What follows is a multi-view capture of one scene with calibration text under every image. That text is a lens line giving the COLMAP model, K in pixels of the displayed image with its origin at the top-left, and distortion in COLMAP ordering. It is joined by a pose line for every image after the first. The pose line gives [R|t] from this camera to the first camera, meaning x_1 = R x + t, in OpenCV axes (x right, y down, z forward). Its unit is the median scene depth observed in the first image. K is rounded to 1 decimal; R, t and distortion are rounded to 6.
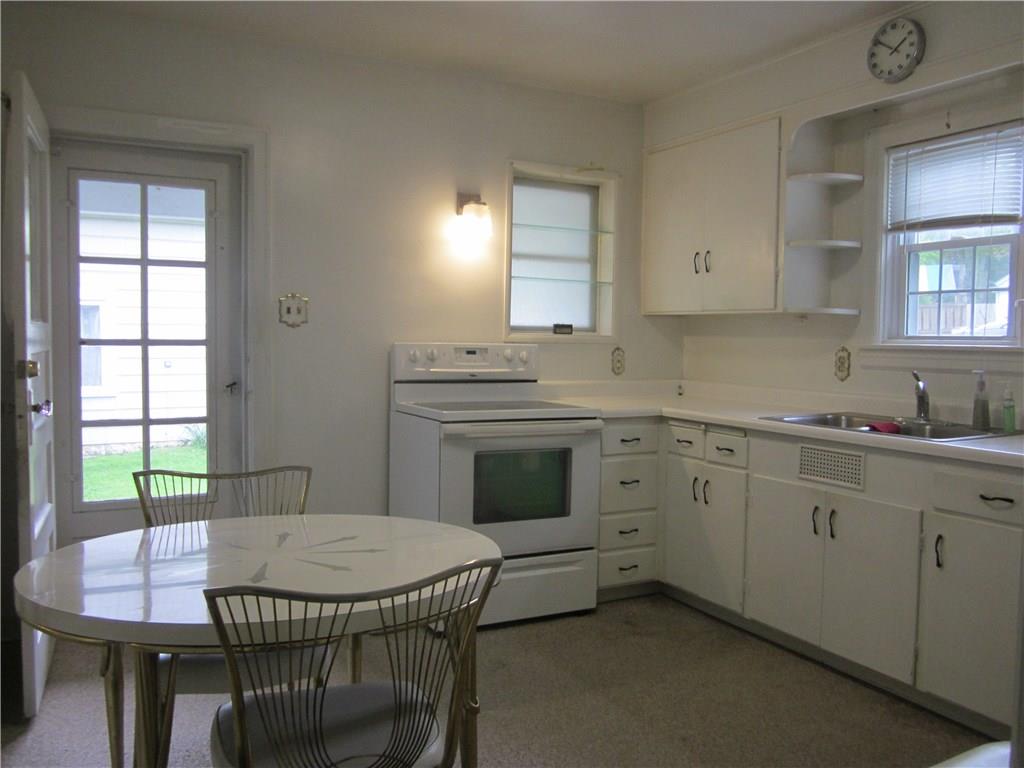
lens RADIAL K [[846.4, 0, 512.0], [0, 846.4, 384.0], [0, 0, 1]] dist [-0.051161, 0.011358]
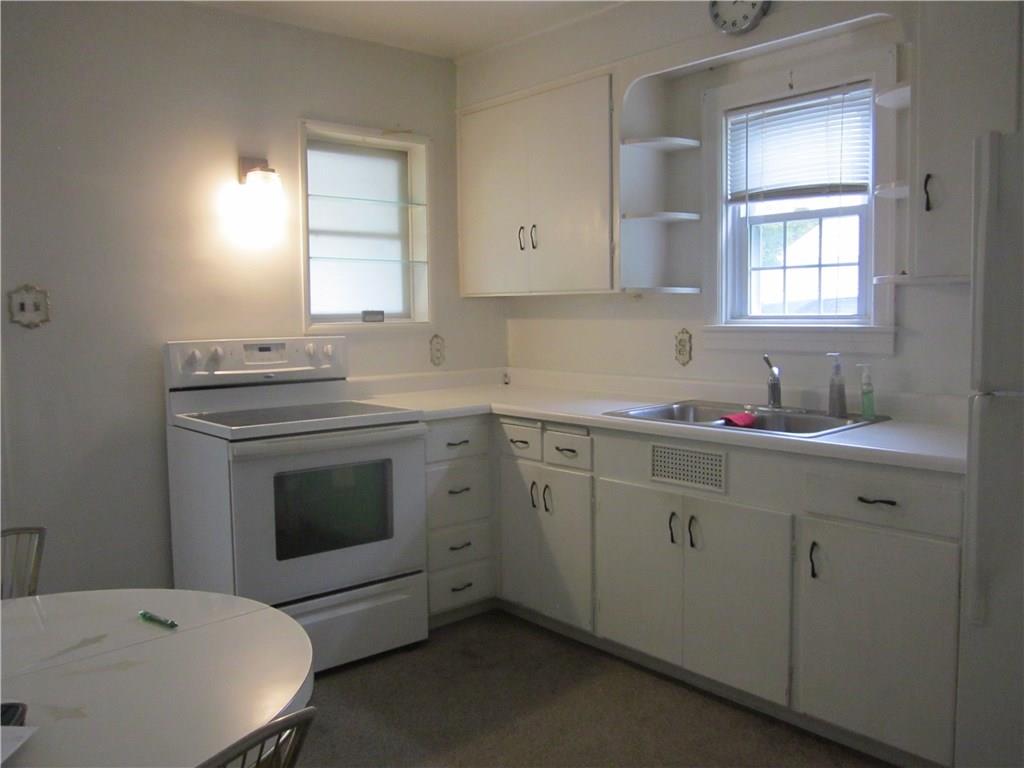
lens RADIAL K [[846.4, 0, 512.0], [0, 846.4, 384.0], [0, 0, 1]] dist [-0.051161, 0.011358]
pose [[0.973484, -0.047775, 0.223713, 0.001849], [0.040788, 0.998528, 0.035752, -0.024946], [-0.225091, -0.025679, 0.973999, 0.143871]]
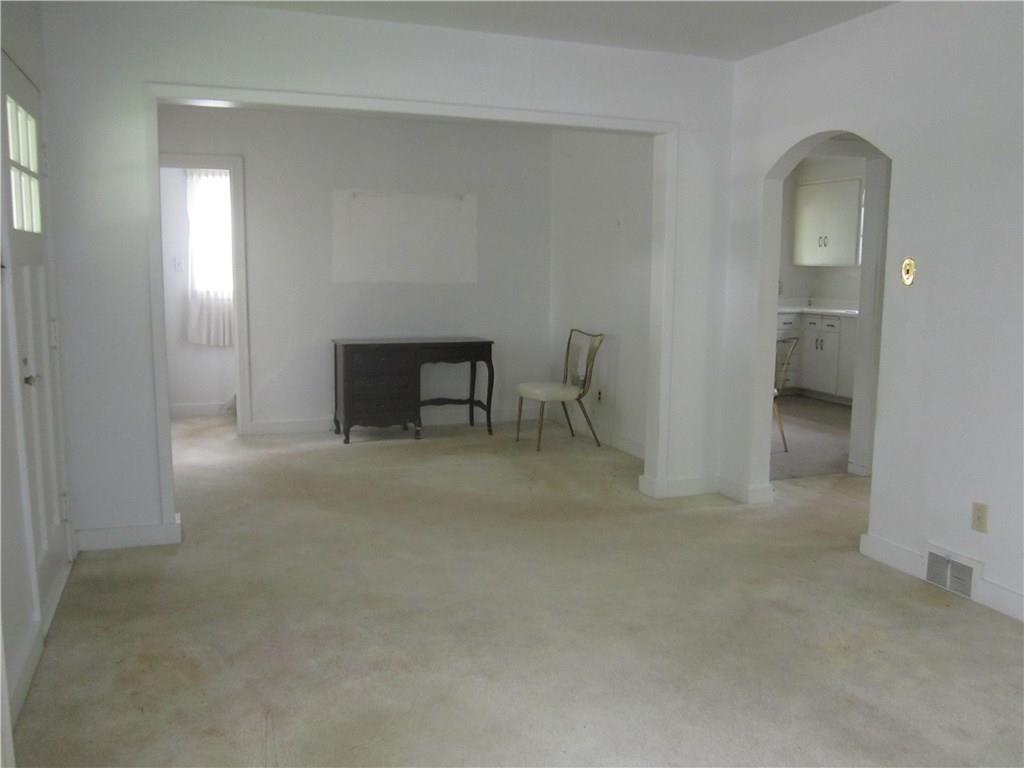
lens RADIAL K [[846.4, 0, 512.0], [0, 846.4, 384.0], [0, 0, 1]] dist [-0.051161, 0.011358]
pose [[0.990222, 0.011319, -0.139041, -0.287443], [-0.000410, 0.996935, 0.078239, 0.055298], [0.139500, -0.077417, 0.987191, -1.397093]]
